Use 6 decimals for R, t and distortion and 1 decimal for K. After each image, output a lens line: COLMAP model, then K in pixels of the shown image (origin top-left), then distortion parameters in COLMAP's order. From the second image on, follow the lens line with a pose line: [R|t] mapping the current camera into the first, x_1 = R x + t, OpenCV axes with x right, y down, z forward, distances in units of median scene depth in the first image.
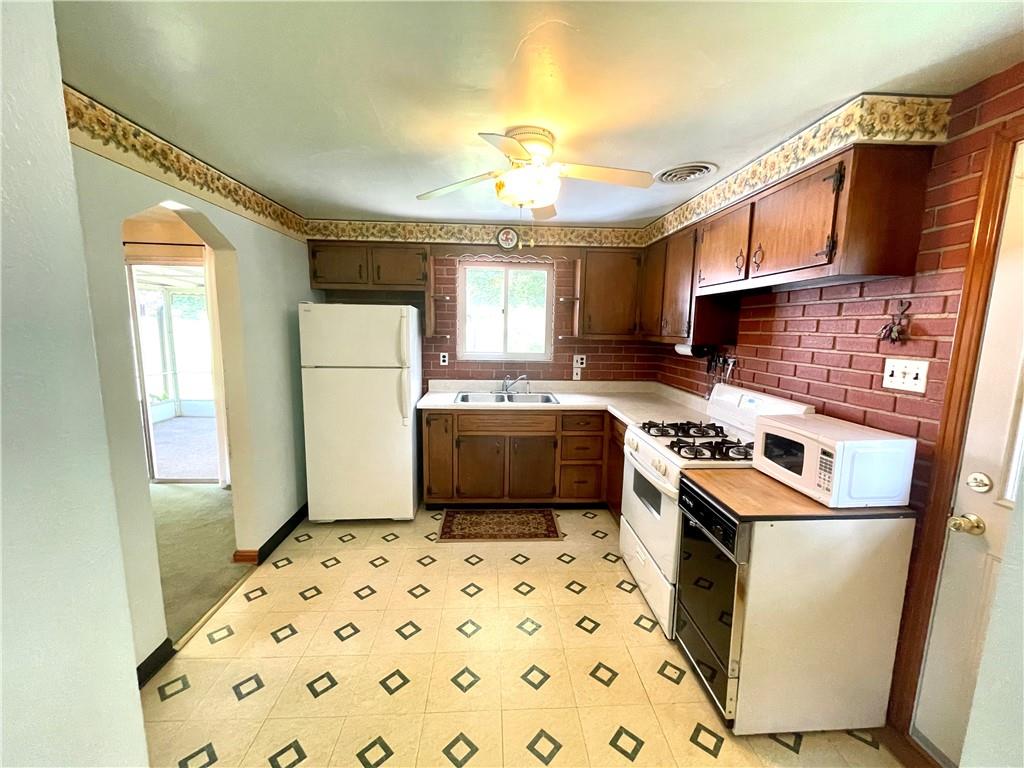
lens RADIAL K [[410.1, 0, 512.0], [0, 410.1, 384.0], [0, 0, 1]] dist [0.000803, 0.000077]
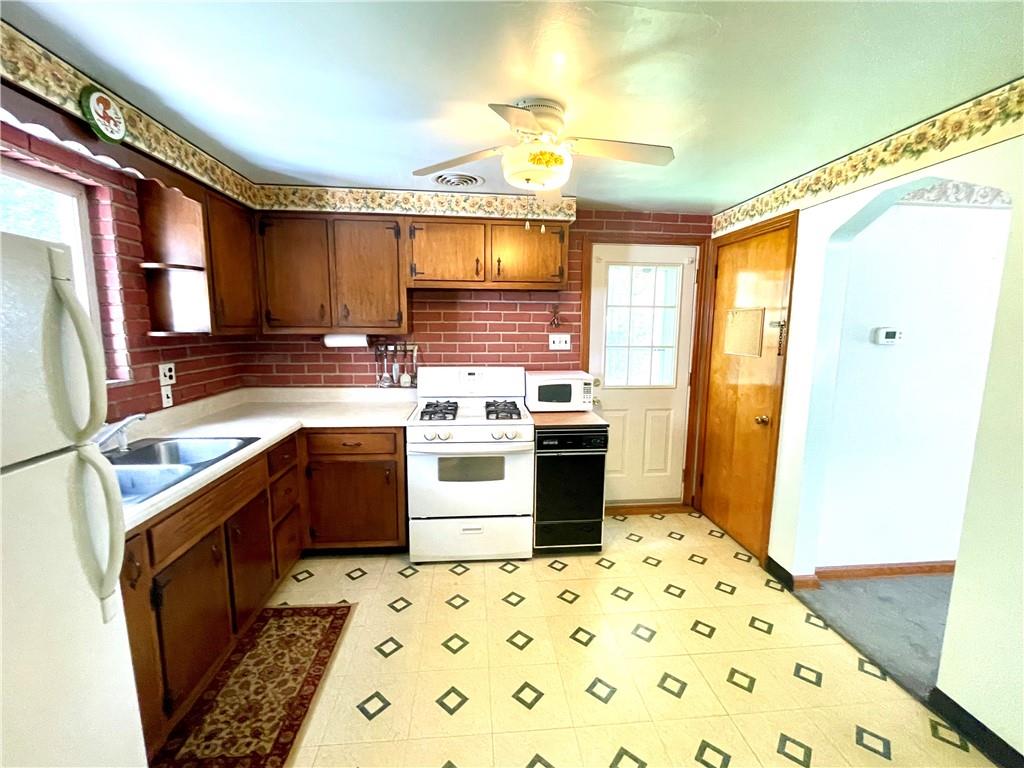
lens RADIAL K [[437.9, 0, 514.3], [0, 437.9, 384.3], [0, 0, 1]] dist [0.001029, 0.000230]
pose [[-0.050077, -0.150464, 0.987346, -0.660949], [0.130468, 0.979130, 0.155829, -0.103024], [-0.990187, 0.136620, -0.029401, 0.742666]]
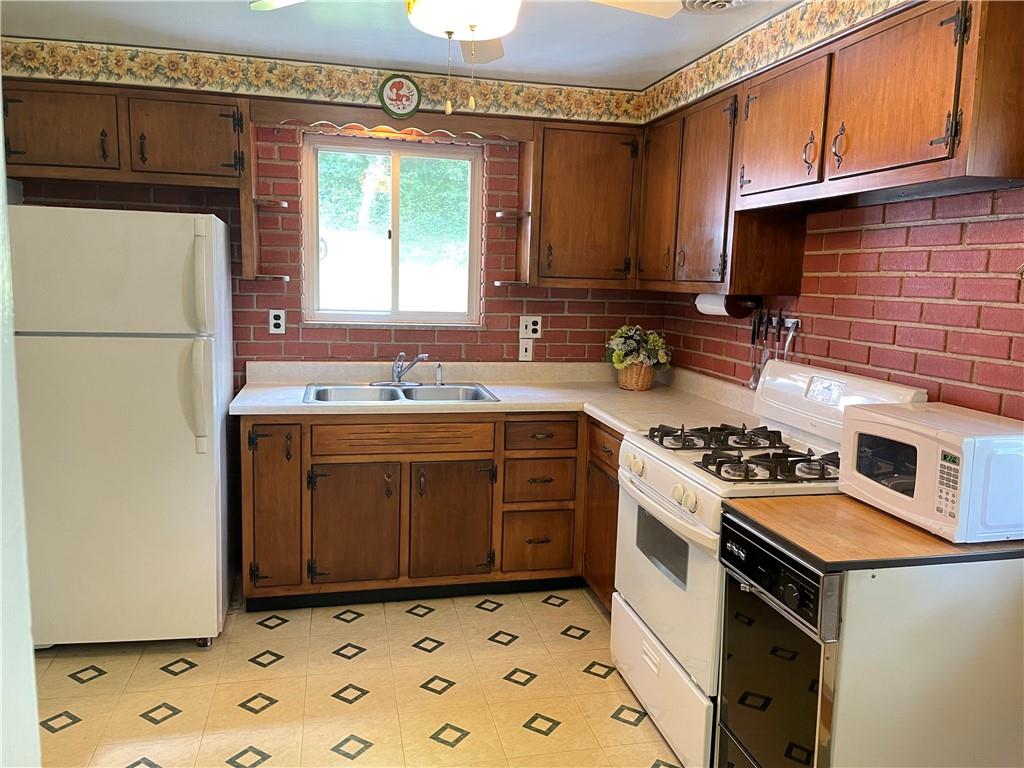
lens RADIAL K [[770.8, 0, 514.7], [0, 770.8, 383.2], [0, 0, 1]] dist [0.085656, -0.105114]
pose [[0.984832, -0.011314, 0.173139, -0.053401], [0.010709, 0.999933, 0.004426, 0.022011], [-0.173178, -0.002505, 0.984887, -0.037669]]
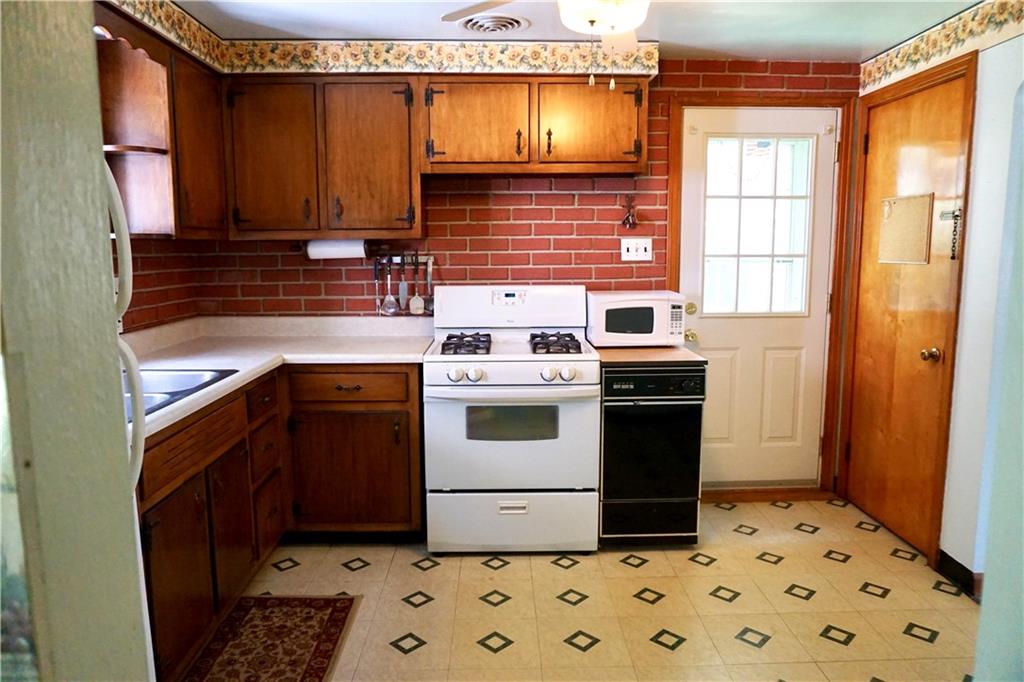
lens RADIAL K [[705.3, 0, 512.2], [0, 705.3, 337.0], [0, 0, 1]] dist [-0.044115, 0.038419]
pose [[0.022221, -0.141717, 0.989658, -0.813715], [0.143334, 0.980127, 0.137134, -0.067269], [-0.989425, 0.138804, 0.042092, 0.768156]]
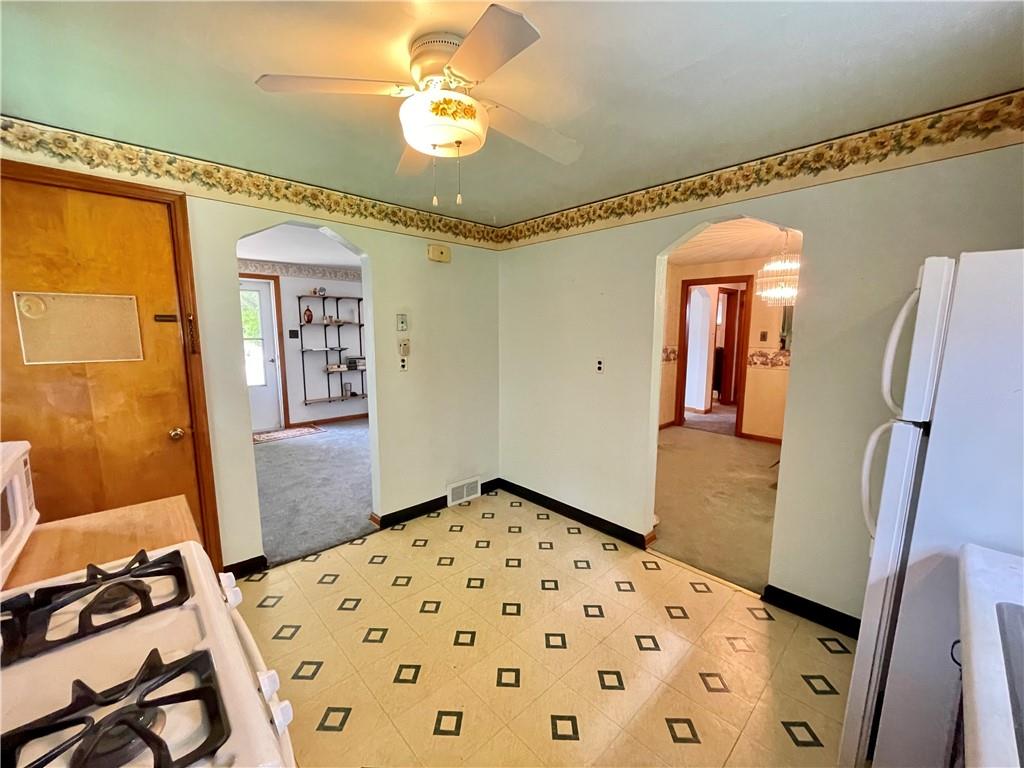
lens RADIAL K [[410.1, 0, 512.0], [0, 410.1, 384.0], [0, 0, 1]] dist [0.000803, 0.000077]
pose [[-0.760808, 0.070082, -0.645182, 0.296265], [-0.107031, 0.966989, 0.231250, -0.135330], [0.640090, 0.244992, -0.728192, 1.125868]]
